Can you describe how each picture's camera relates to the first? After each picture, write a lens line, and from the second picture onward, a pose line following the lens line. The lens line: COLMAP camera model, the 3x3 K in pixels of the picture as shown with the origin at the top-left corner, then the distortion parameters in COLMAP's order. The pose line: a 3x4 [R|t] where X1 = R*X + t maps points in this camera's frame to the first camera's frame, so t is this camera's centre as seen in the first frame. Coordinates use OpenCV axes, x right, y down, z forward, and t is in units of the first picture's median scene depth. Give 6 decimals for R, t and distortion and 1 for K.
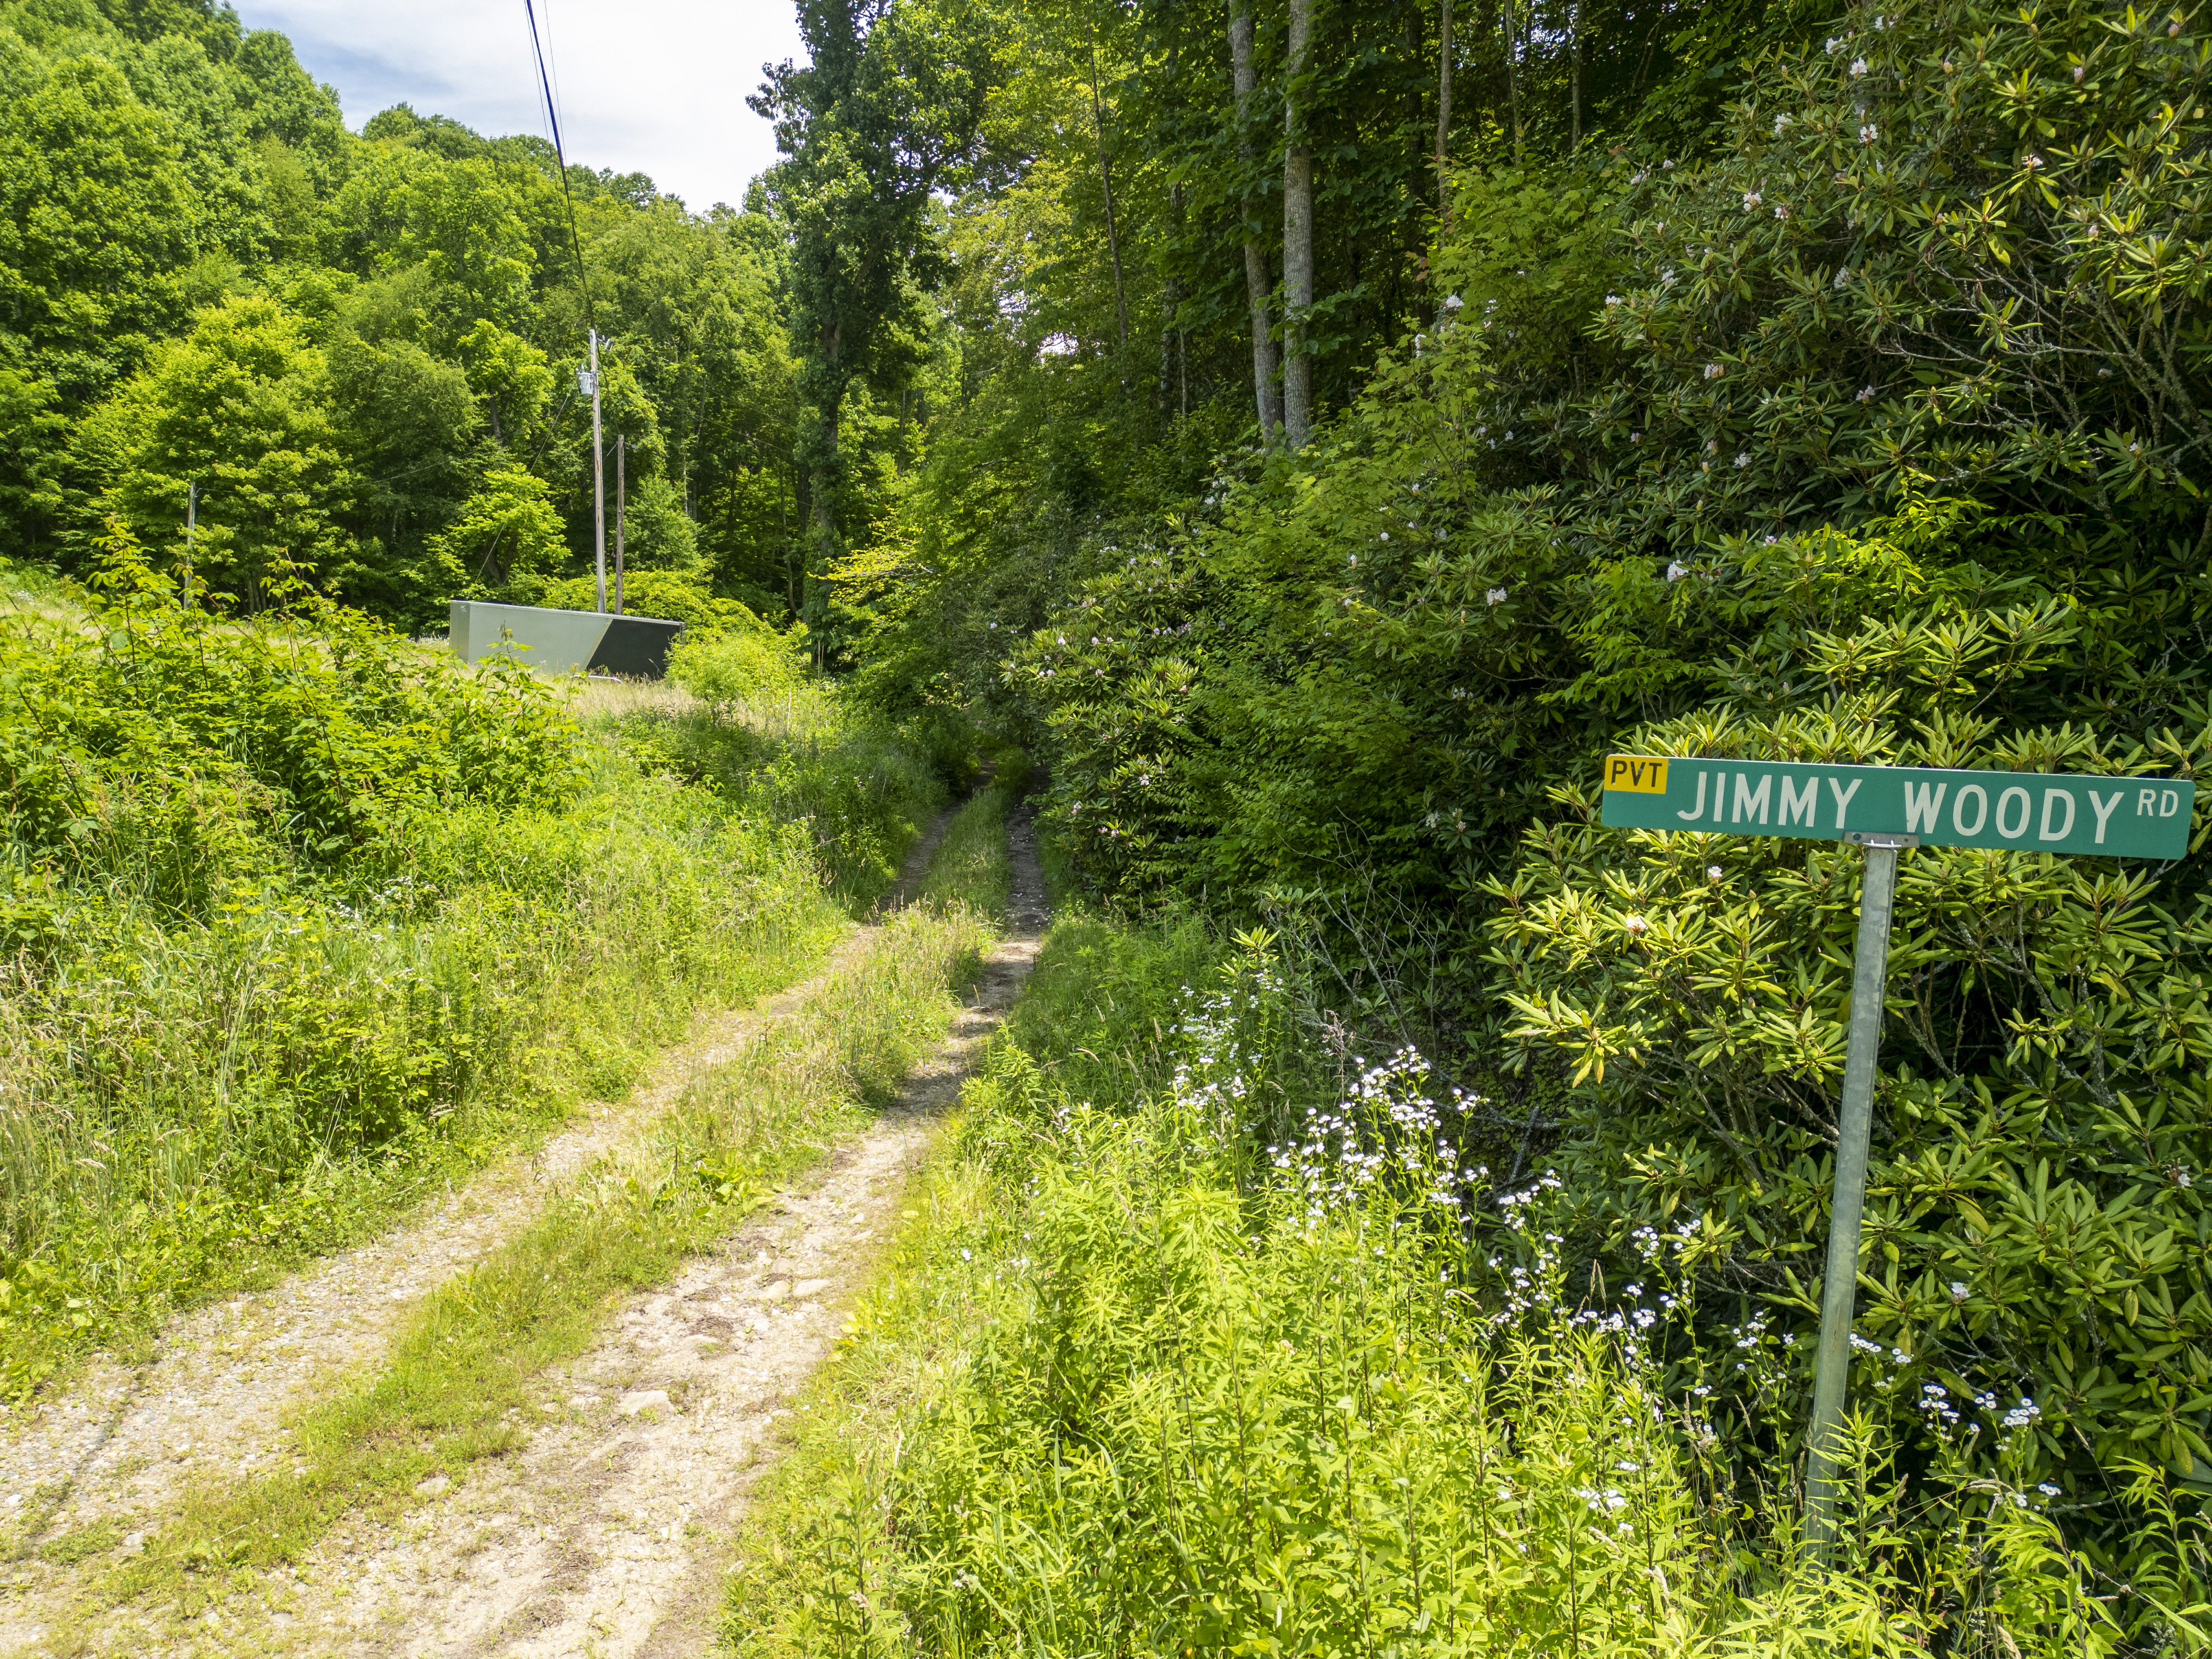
lens RADIAL K [[1559.3, 0, 1097.0], [0, 1559.3, 840.4], [0, 0, 1]] dist [0.074749, -0.064362]
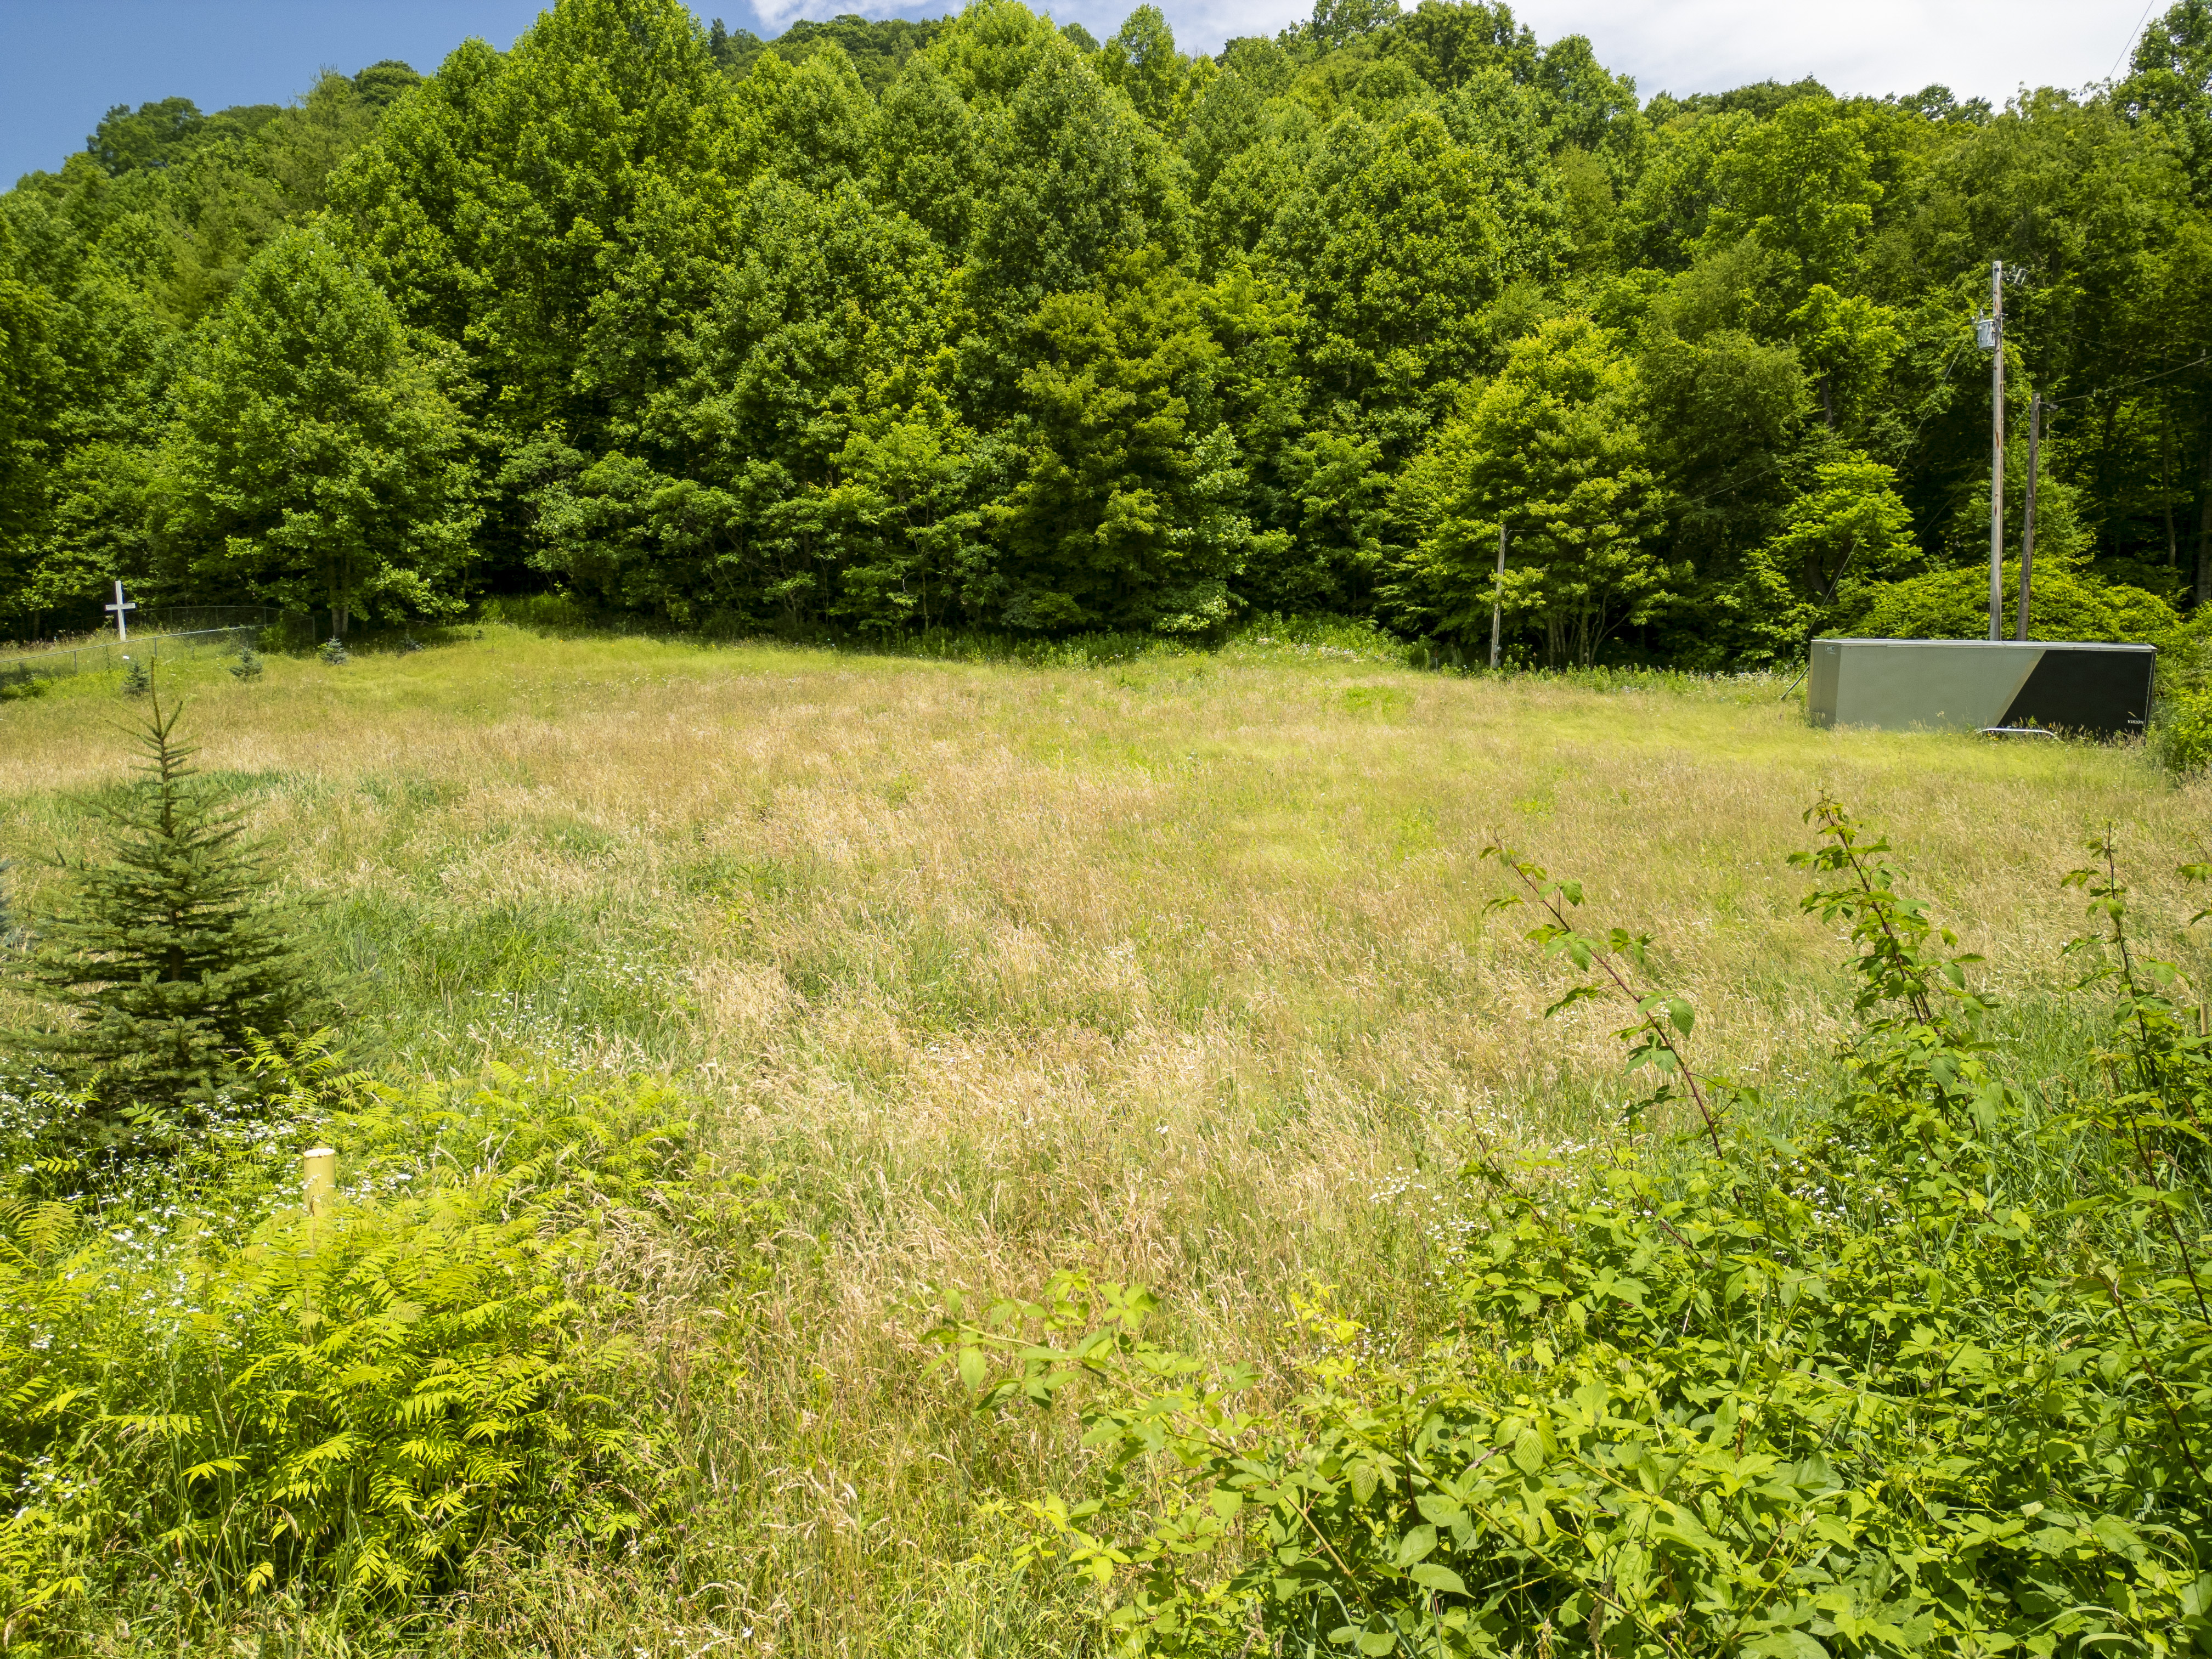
lens RADIAL K [[1559.3, 0, 1101.5], [0, 1559.3, 838.6], [0, 0, 1]] dist [0.074749, -0.064362]
pose [[0.747096, 0.020762, -0.664392, -0.126941], [-0.014537, 0.999783, 0.014896, -0.050909], [0.664557, -0.001470, 0.747236, 0.142362]]
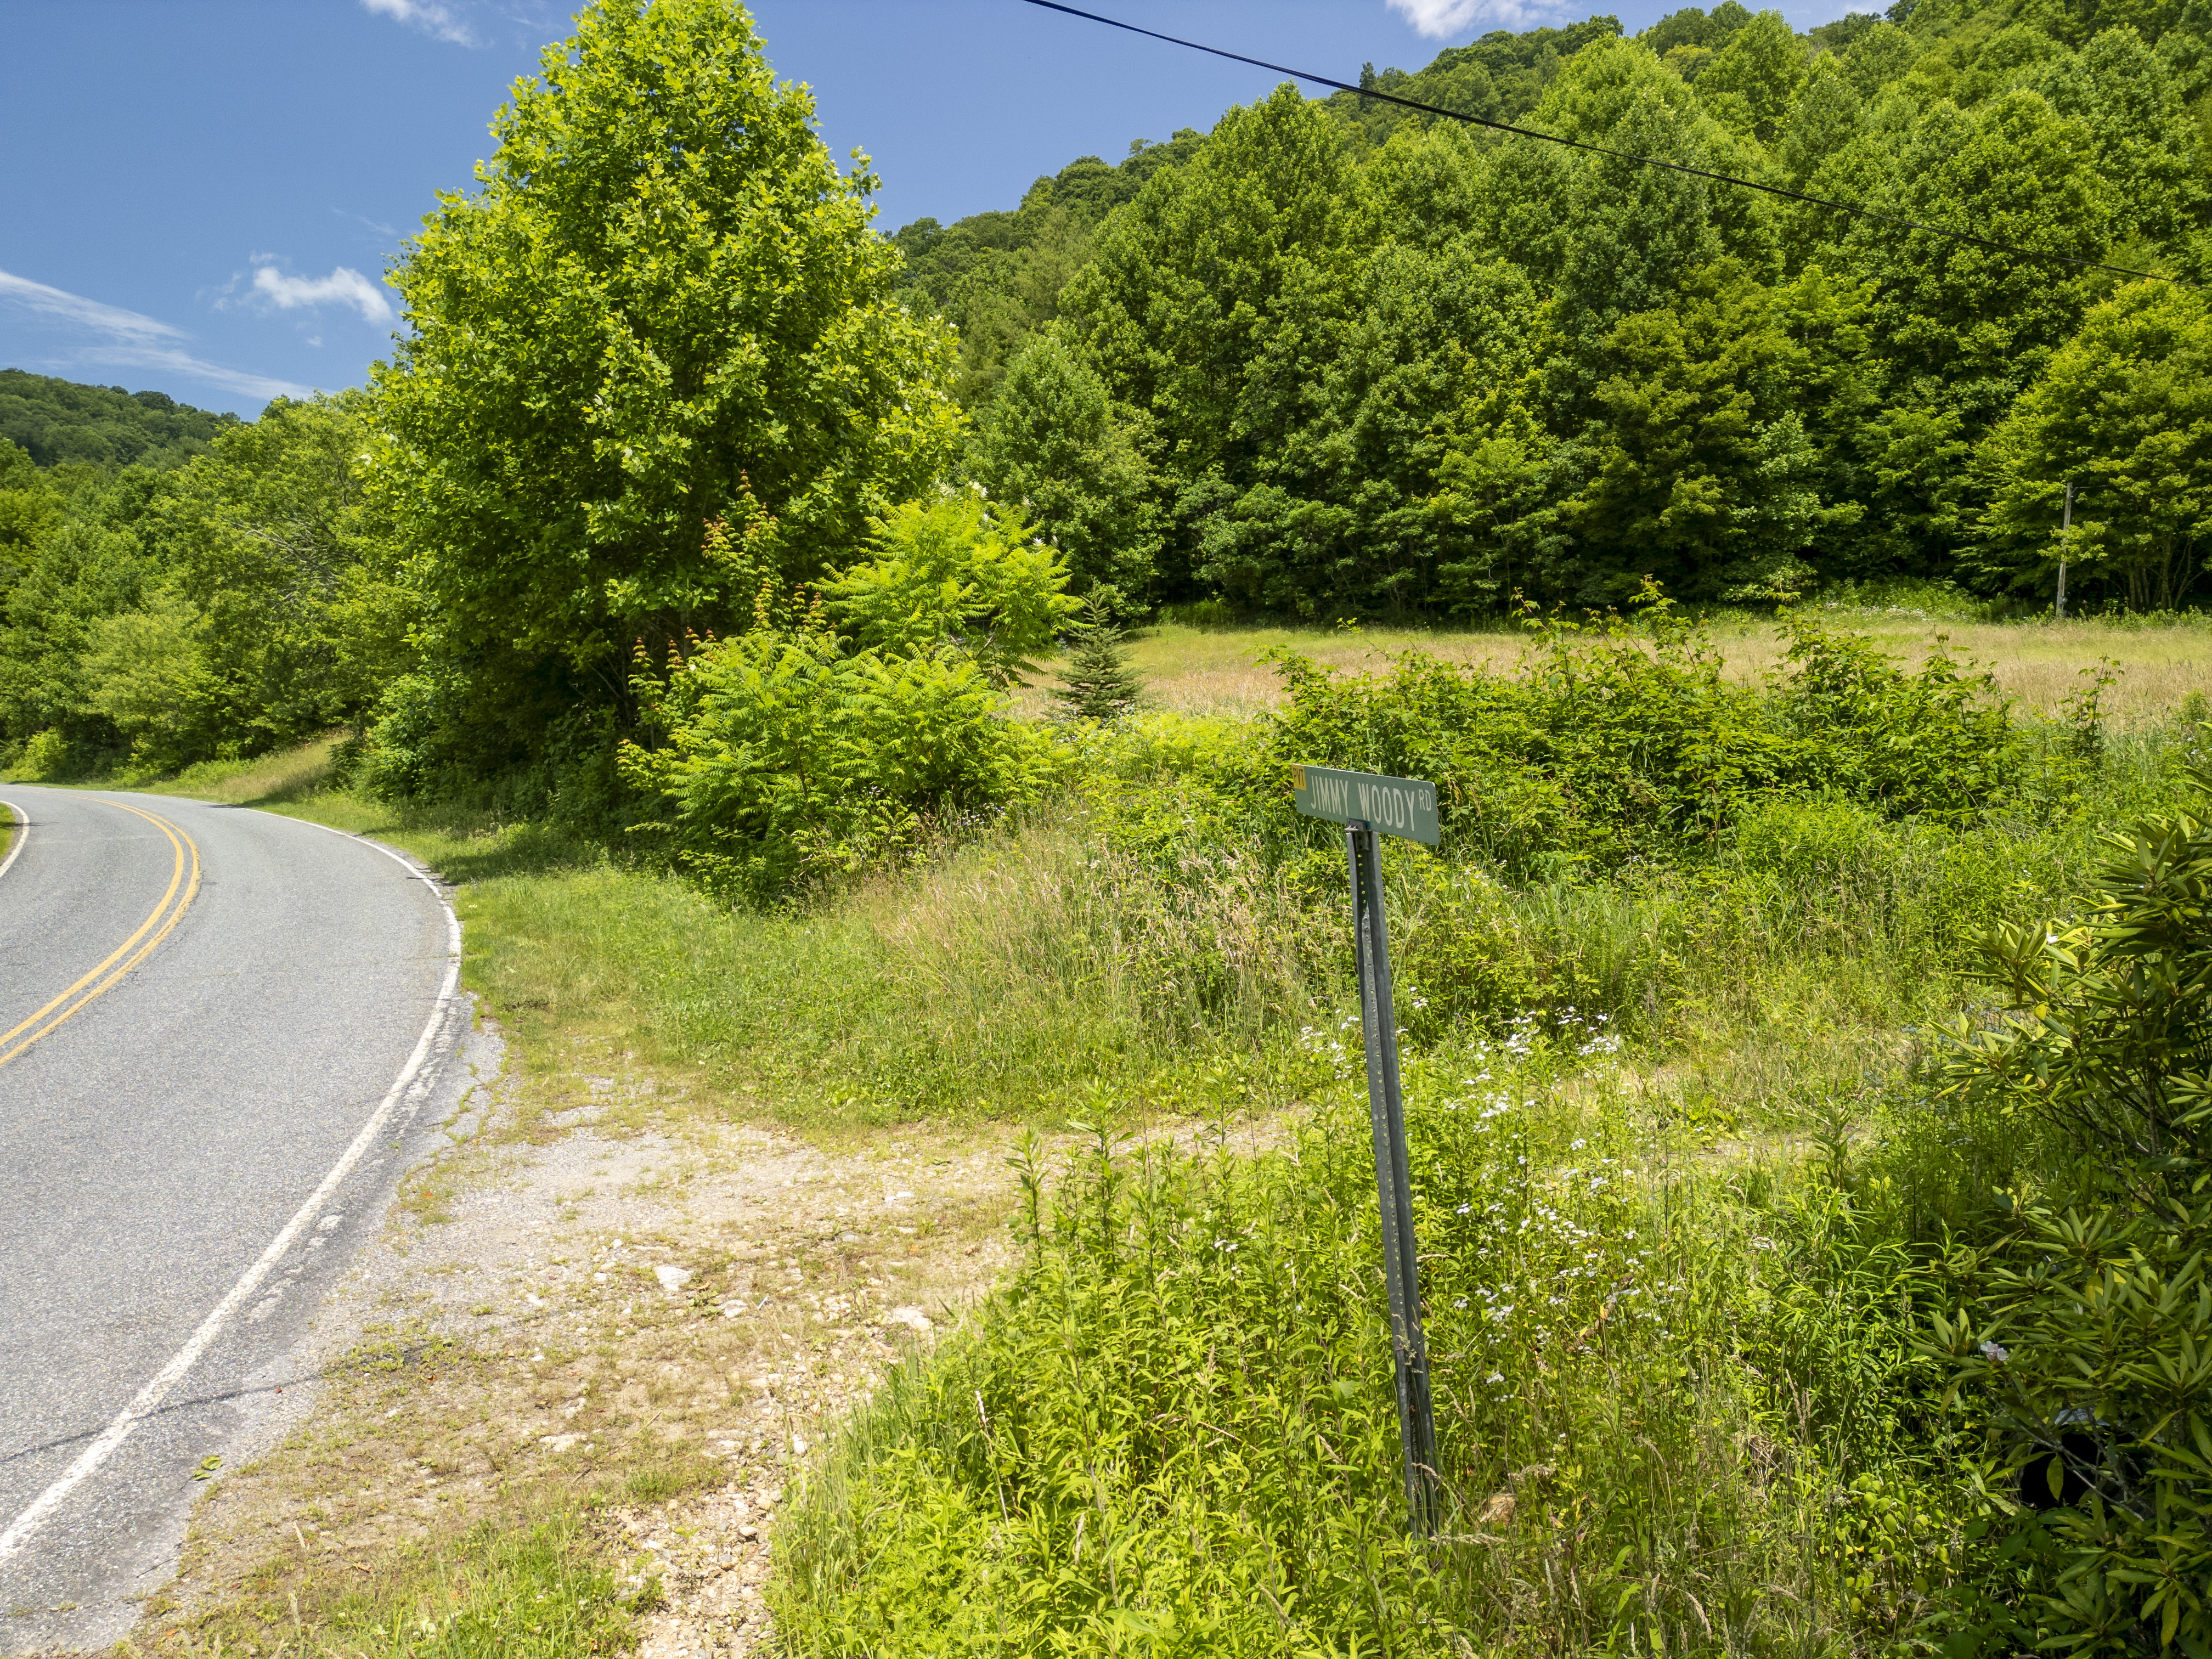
lens RADIAL K [[1559.3, 0, 1093.8], [0, 1559.3, 838.7], [0, 0, 1]] dist [0.074749, -0.064362]
pose [[0.425650, 0.023770, -0.904576, 0.094883], [-0.023895, 0.999602, 0.015023, 0.000683], [0.904573, 0.015221, 0.426048, 0.011519]]
